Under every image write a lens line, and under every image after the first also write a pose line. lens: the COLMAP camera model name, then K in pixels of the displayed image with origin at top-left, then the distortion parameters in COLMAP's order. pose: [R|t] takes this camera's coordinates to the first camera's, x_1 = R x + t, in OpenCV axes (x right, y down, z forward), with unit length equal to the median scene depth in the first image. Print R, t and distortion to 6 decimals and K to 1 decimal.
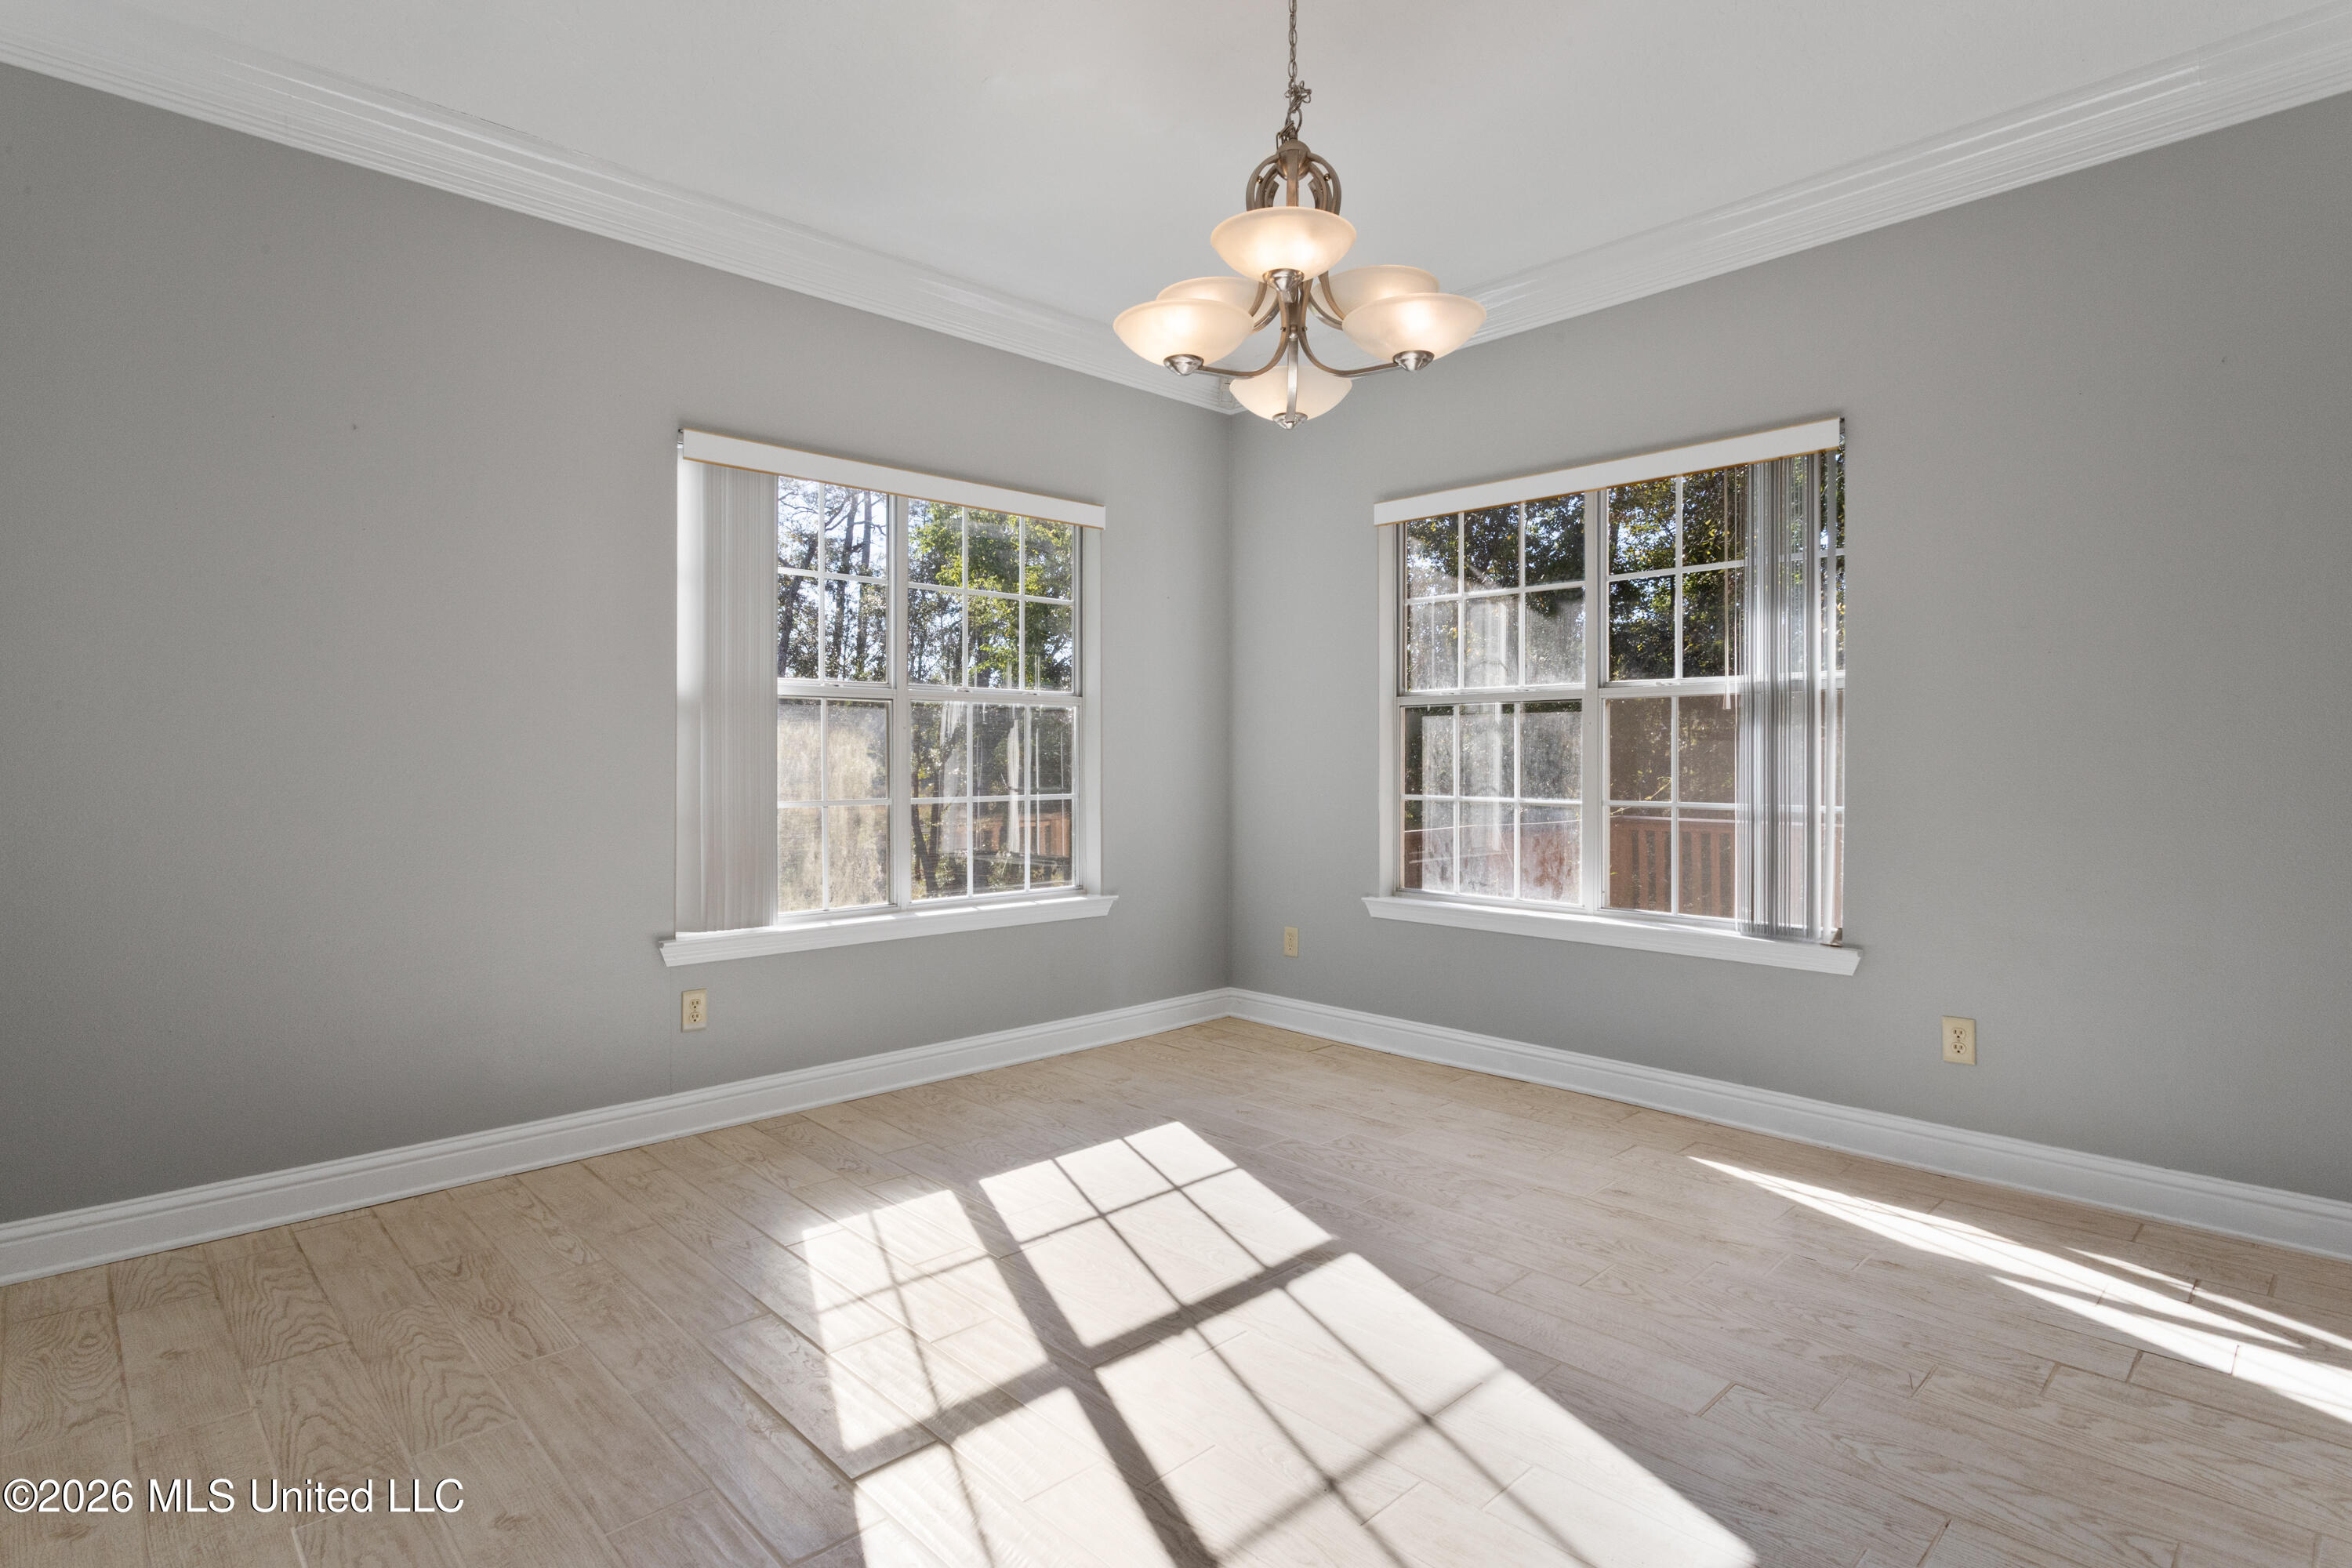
lens RADIAL K [[1188.7, 0, 1173.8], [0, 1188.7, 758.9], [0, 0, 1]] dist [-0.006339, 0.000785]
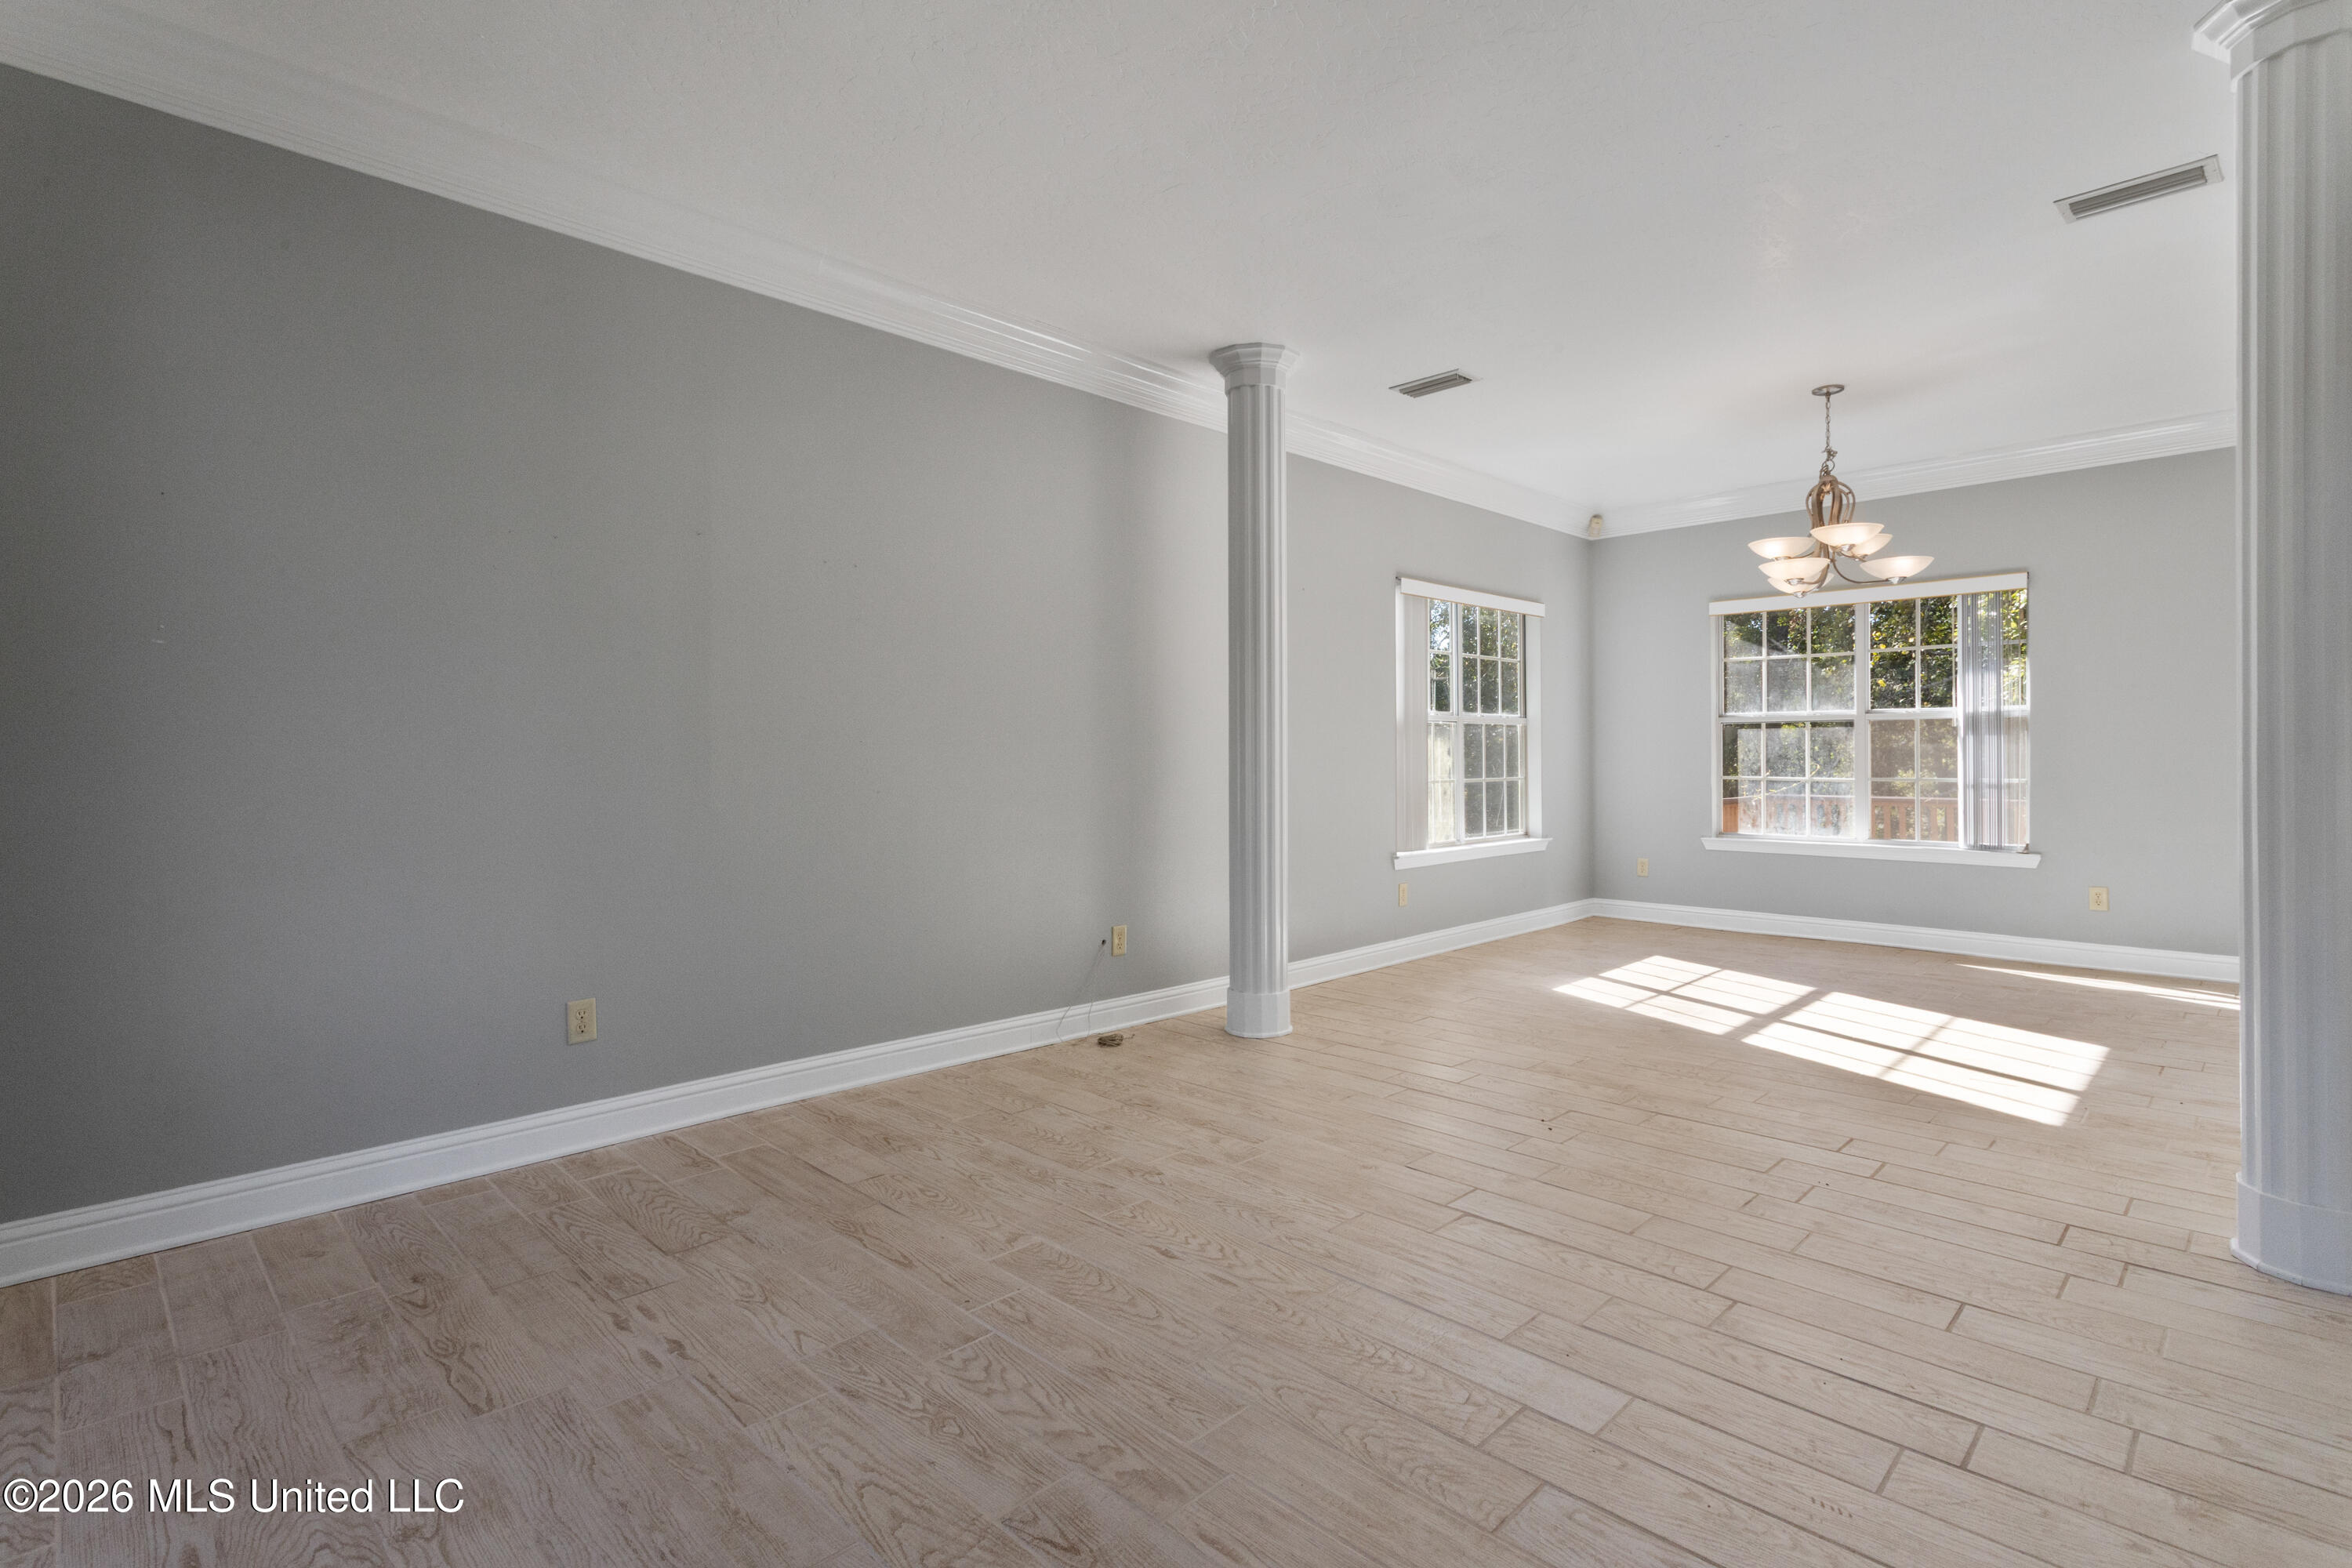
lens RADIAL K [[1114.3, 0, 1172.5], [0, 1114.3, 756.8], [0, 0, 1]] dist [0.001183, 0.000656]
pose [[0.999841, -0.006434, 0.016656, -0.733995], [0.006418, 0.999979, 0.001057, -0.004701], [-0.016662, -0.000950, 0.999861, -0.666030]]
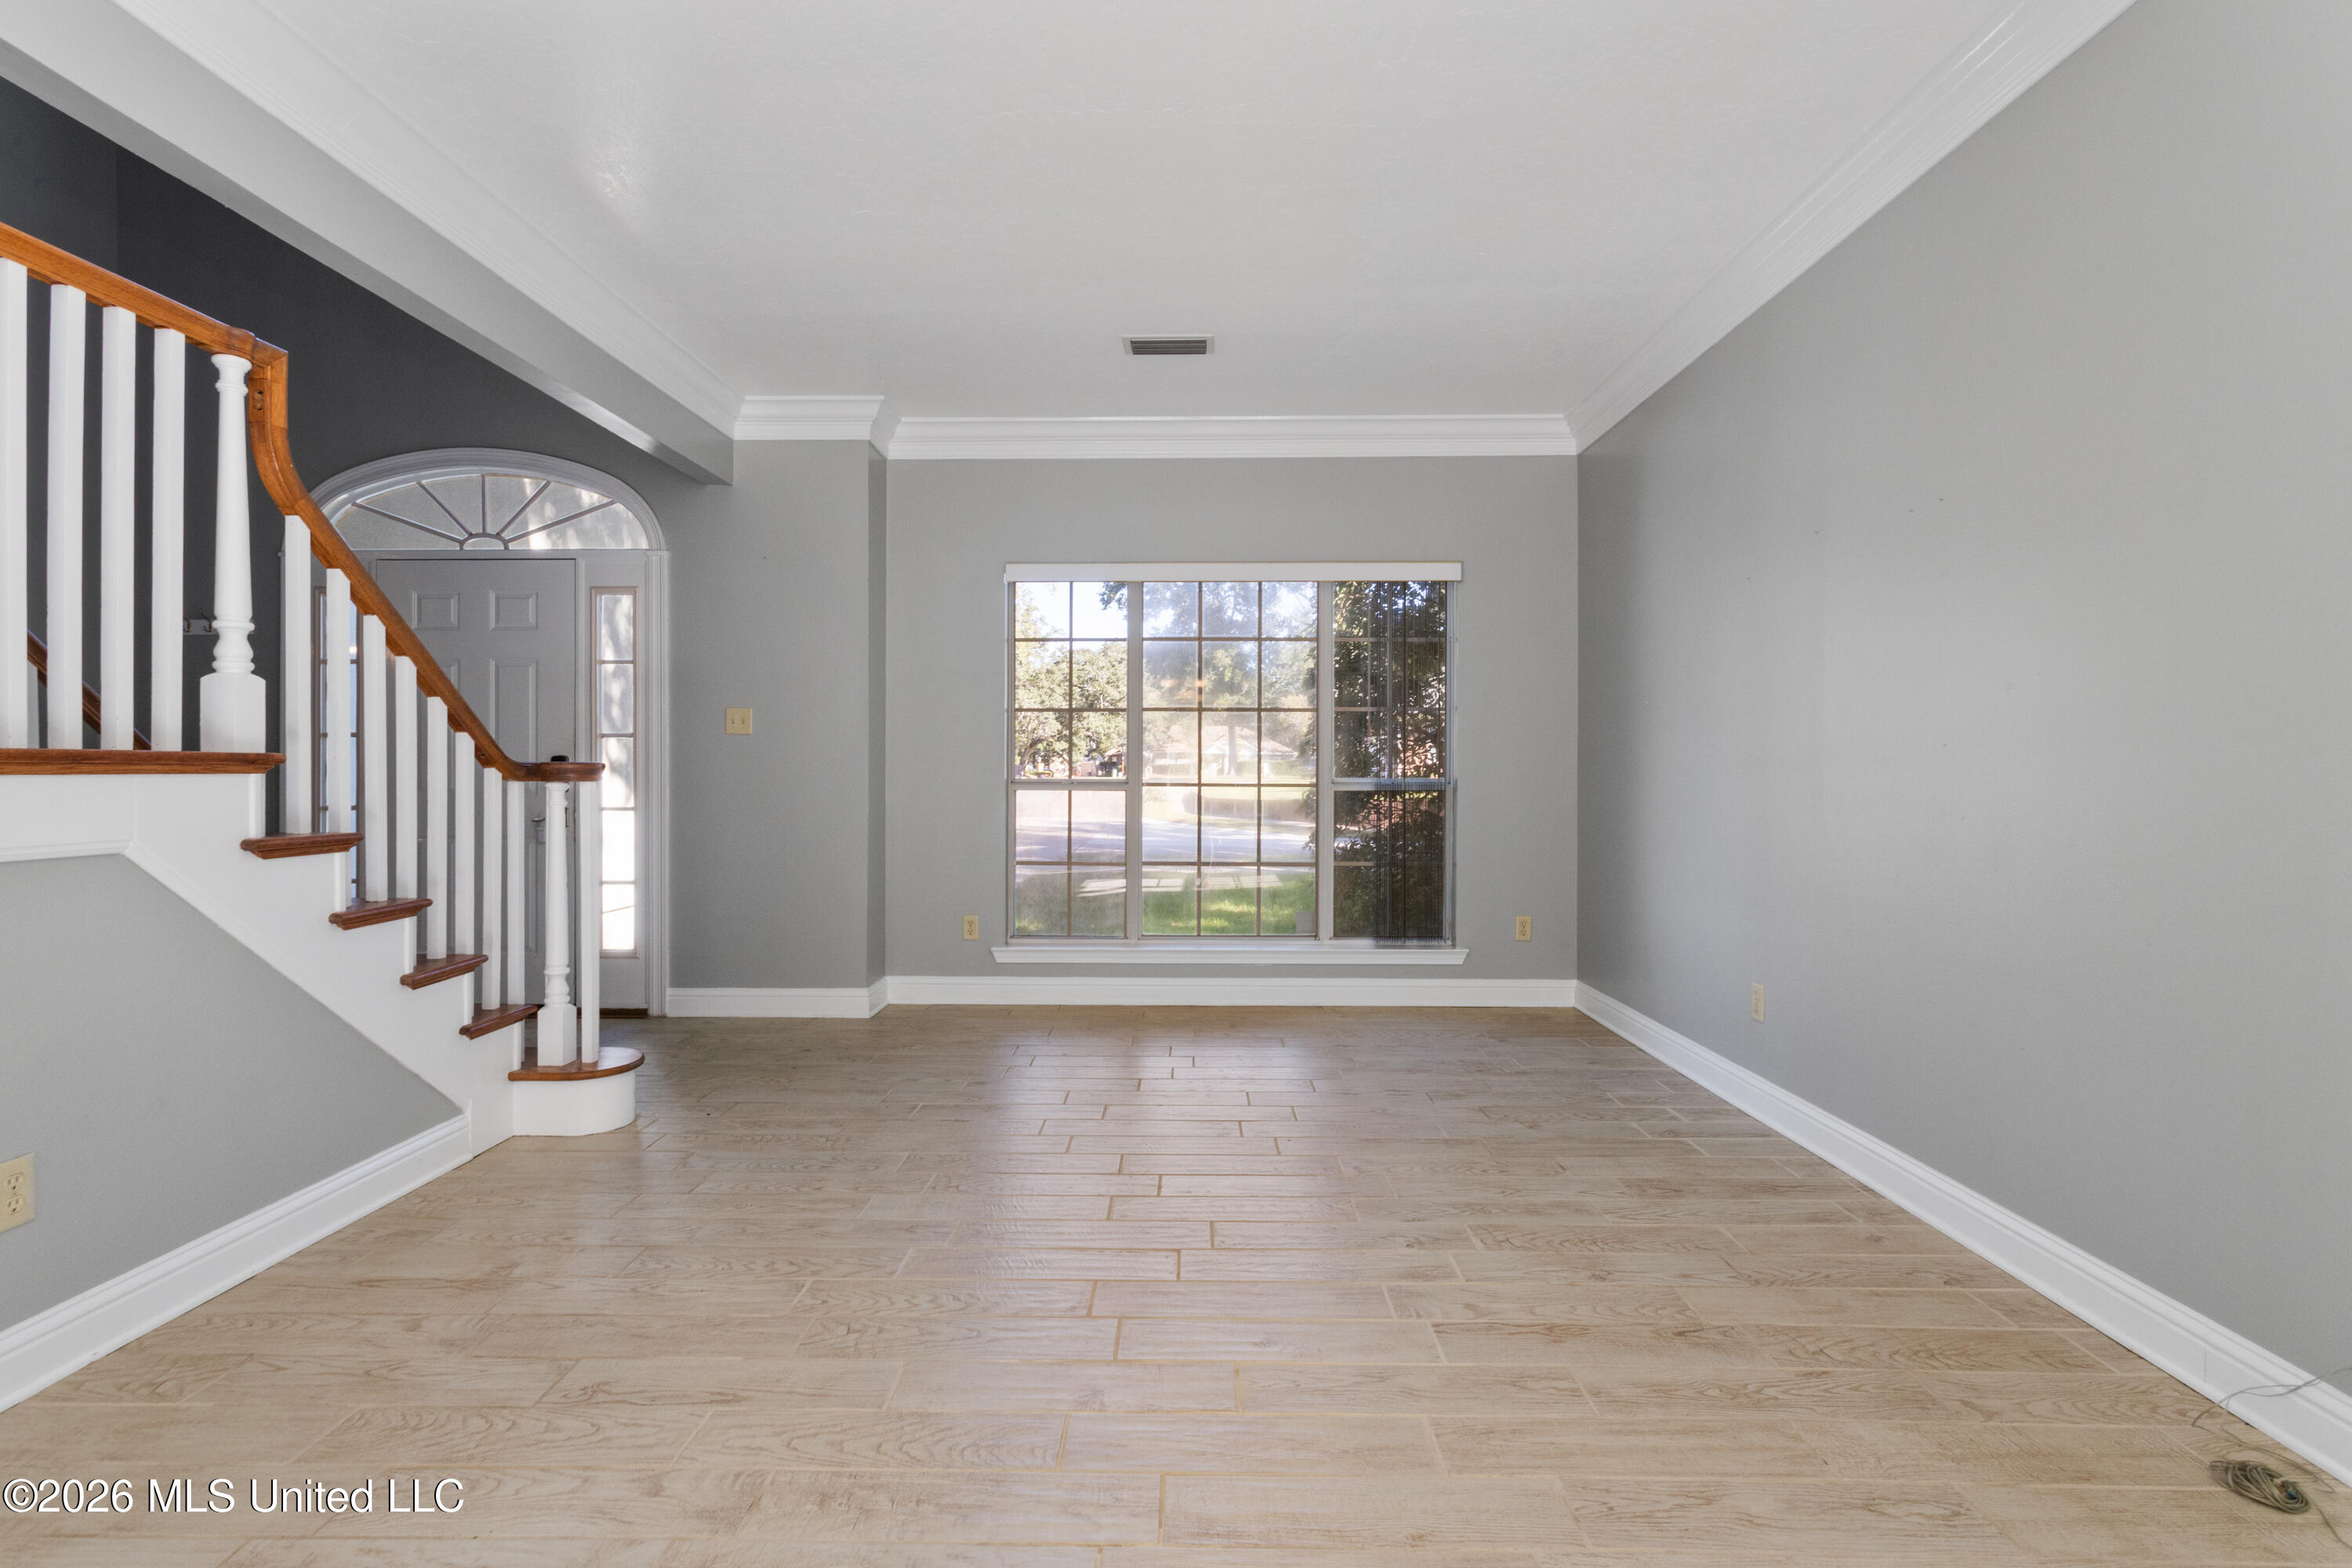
lens RADIAL K [[1107.0, 0, 1170.5], [0, 1107.0, 777.6], [0, 0, 1]] dist [0.001443, 0.000074]
pose [[-0.702853, -0.000301, -0.711335, -0.145632], [-0.001292, 0.999999, 0.000853, 0.002199], [0.711333, 0.001519, -0.702853, 0.491018]]
